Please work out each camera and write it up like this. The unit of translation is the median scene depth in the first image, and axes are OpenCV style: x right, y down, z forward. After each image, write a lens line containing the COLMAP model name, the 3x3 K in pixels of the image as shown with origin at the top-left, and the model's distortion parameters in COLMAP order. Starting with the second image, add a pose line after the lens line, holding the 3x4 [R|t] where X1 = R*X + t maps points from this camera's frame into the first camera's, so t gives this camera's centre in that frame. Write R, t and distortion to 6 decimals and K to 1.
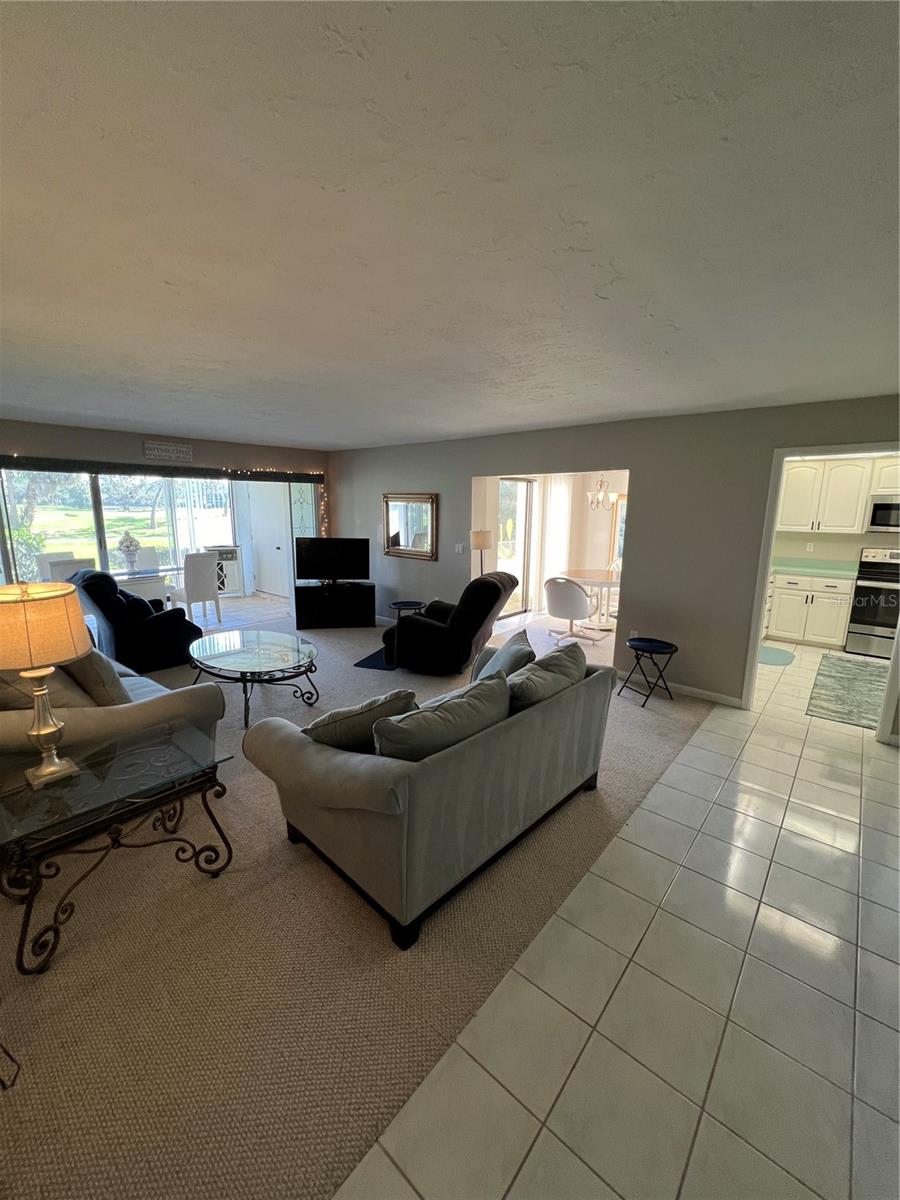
lens RADIAL K [[482.5, 0, 447.1], [0, 482.5, 599.2], [0, 0, 1]] dist [-0.001428, 0.000108]
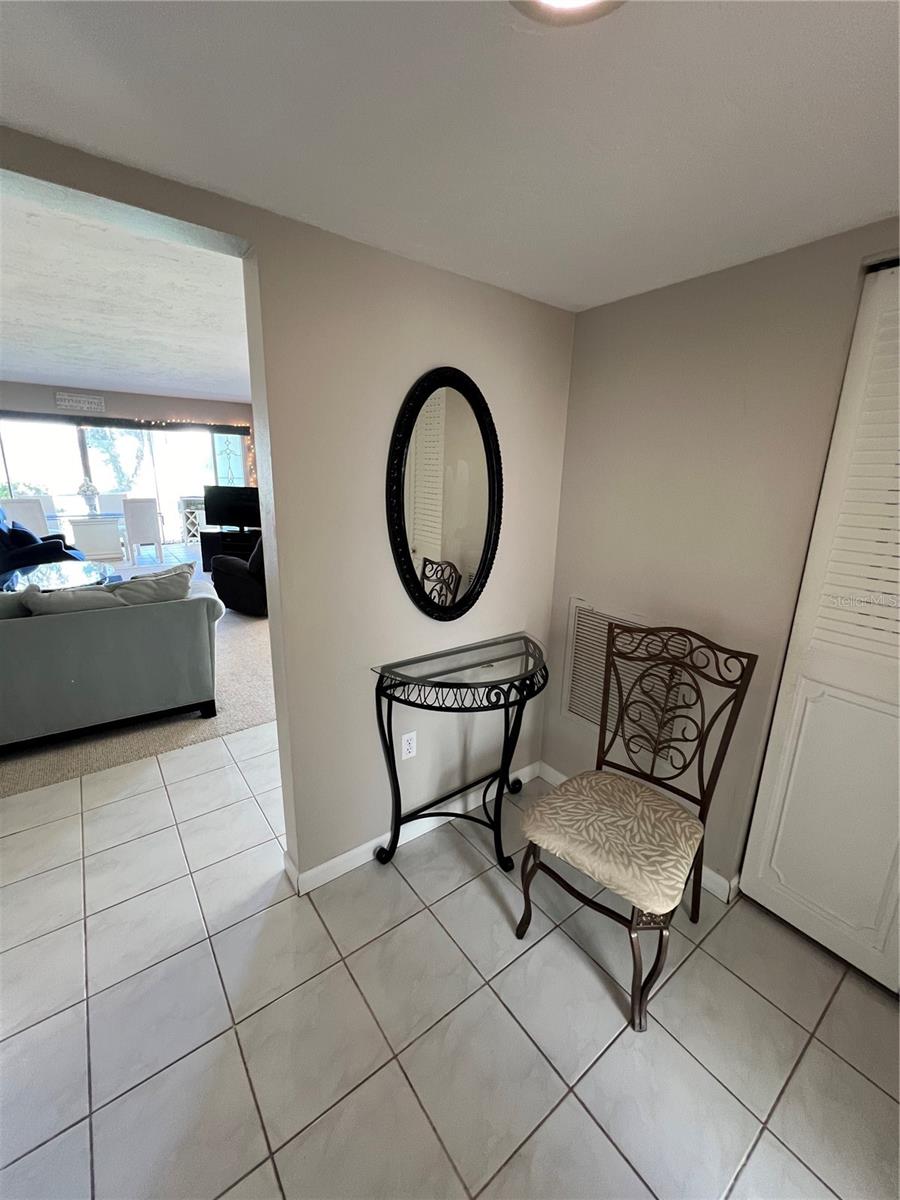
lens RADIAL K [[482.5, 0, 447.1], [0, 482.5, 599.2], [0, 0, 1]] dist [-0.001428, 0.000108]
pose [[0.977085, 0.066604, -0.202162, 0.440569], [-0.053365, 0.996101, 0.070251, 0.019169], [0.206053, -0.057853, 0.976829, 0.055740]]
